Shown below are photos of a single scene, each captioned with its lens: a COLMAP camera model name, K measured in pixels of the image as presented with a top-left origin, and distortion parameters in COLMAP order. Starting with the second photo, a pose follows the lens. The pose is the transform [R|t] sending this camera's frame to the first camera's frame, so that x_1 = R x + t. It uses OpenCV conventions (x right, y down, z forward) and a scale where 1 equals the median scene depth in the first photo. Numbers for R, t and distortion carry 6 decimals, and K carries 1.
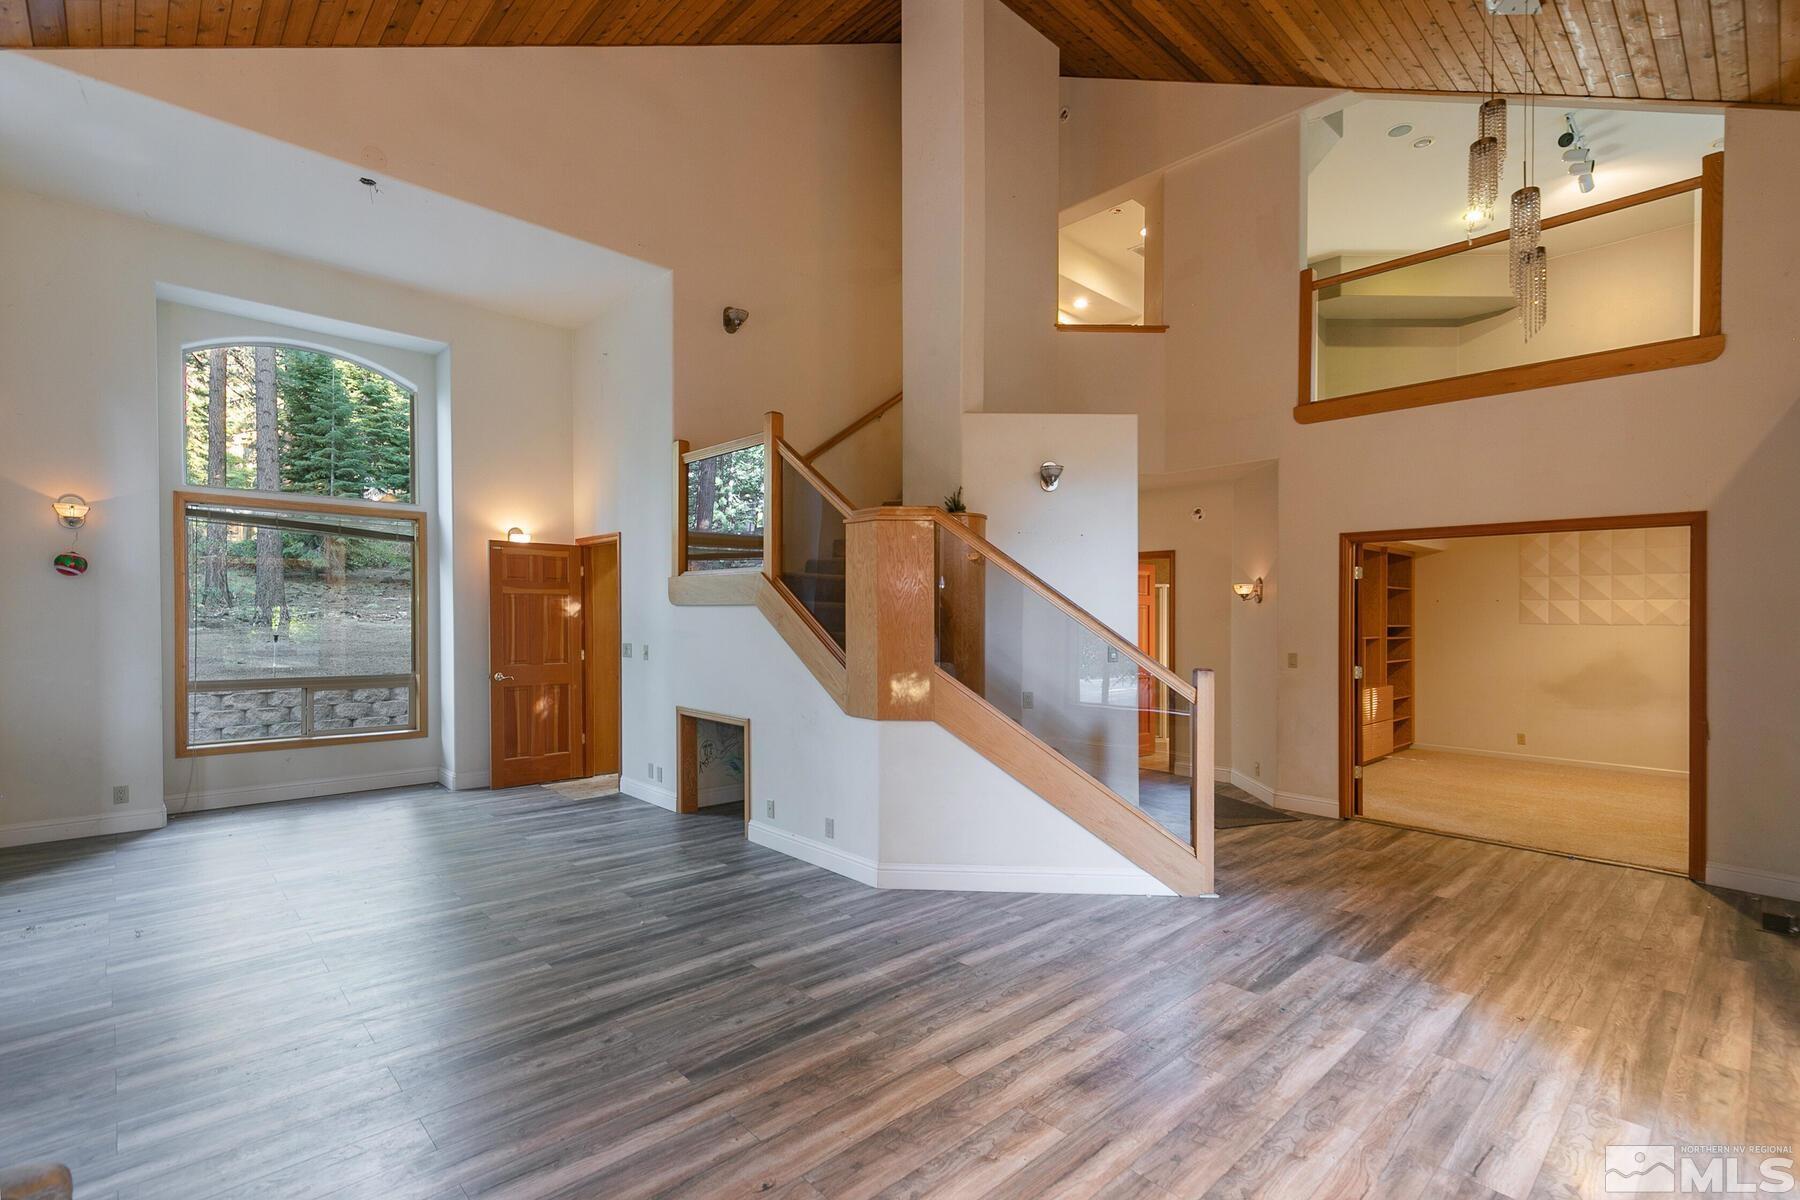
lens RADIAL K [[853.4, 0, 901.8], [0, 853.4, 615.0], [0, 0, 1]] dist [0.002187, -0.000225]
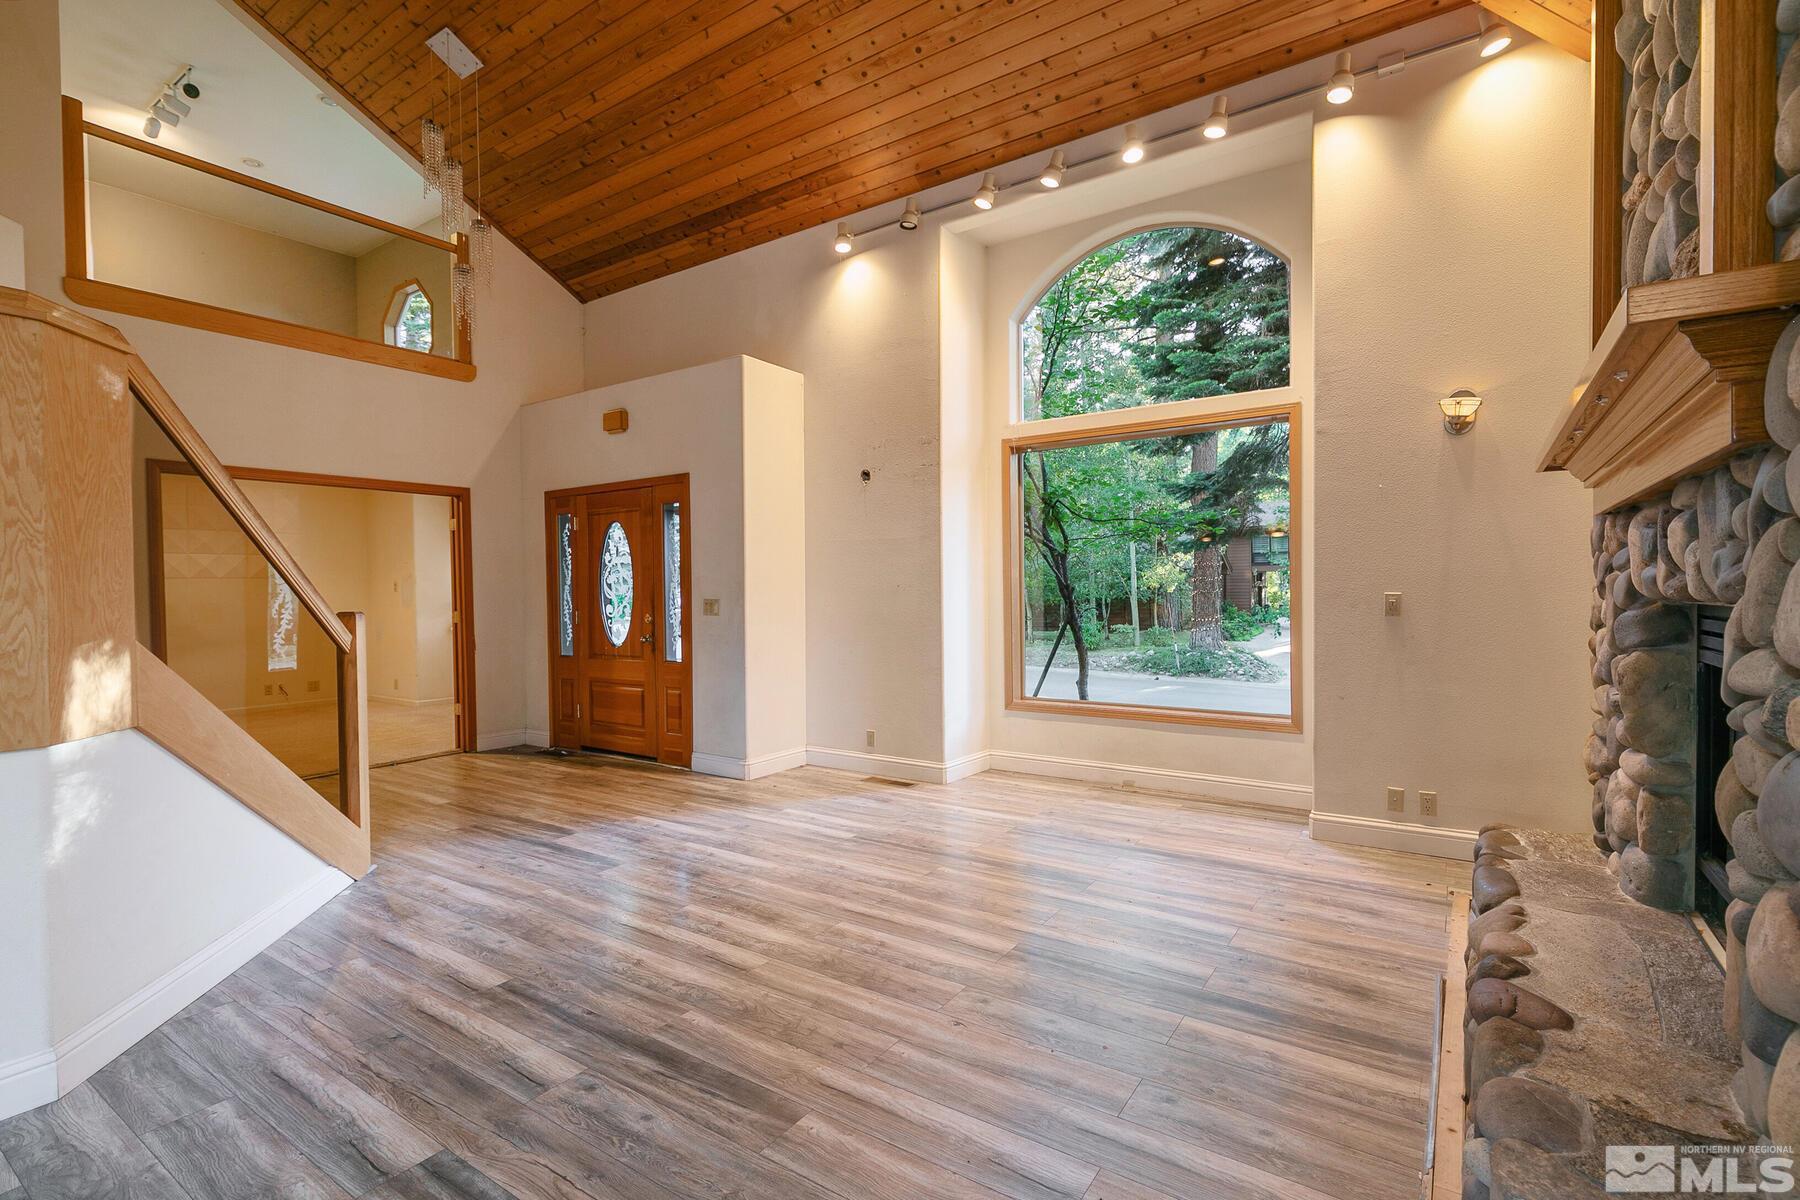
lens RADIAL K [[826.5, 0, 900.0], [0, 826.5, 600.0], [0, 0, 1]] dist [0.005467, 0.000048]
pose [[-0.222761, -0.025440, 0.974541, -0.831604], [0.011151, 0.999528, 0.028641, 0.039288], [-0.974809, 0.017247, -0.222372, 0.893076]]
